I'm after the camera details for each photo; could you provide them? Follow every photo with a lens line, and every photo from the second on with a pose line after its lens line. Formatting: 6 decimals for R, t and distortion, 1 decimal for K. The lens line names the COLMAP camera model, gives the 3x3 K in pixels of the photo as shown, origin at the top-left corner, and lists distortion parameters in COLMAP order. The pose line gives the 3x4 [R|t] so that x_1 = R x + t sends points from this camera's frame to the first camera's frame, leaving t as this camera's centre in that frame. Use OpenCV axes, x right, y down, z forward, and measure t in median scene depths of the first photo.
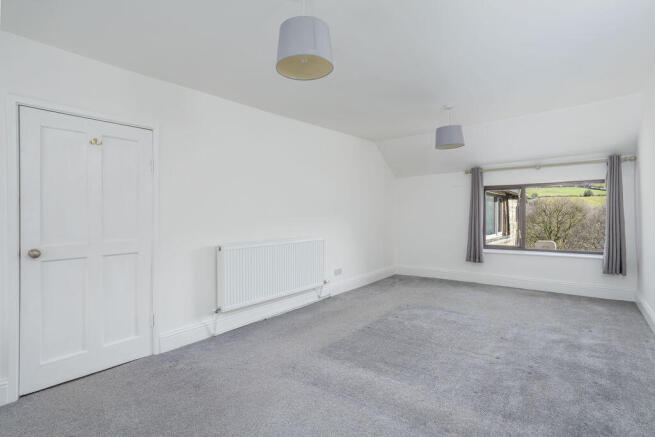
lens RADIAL K [[307.0, 0, 327.7], [0, 307.0, 217.3], [0, 0, 1]] dist [0.000174, 0.000028]
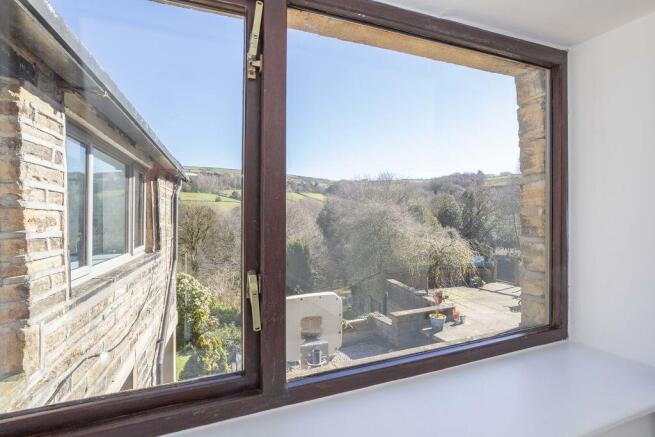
lens RADIAL K [[307.0, 0, 329.3], [0, 307.0, 217.8], [0, 0, 1]] dist [0.000174, 0.000028]
pose [[0.491790, 0.004260, 0.870703, 0.293302], [0.000480, 0.999987, -0.005164, 0.008110], [-0.870714, 0.002957, 0.491781, 0.515118]]
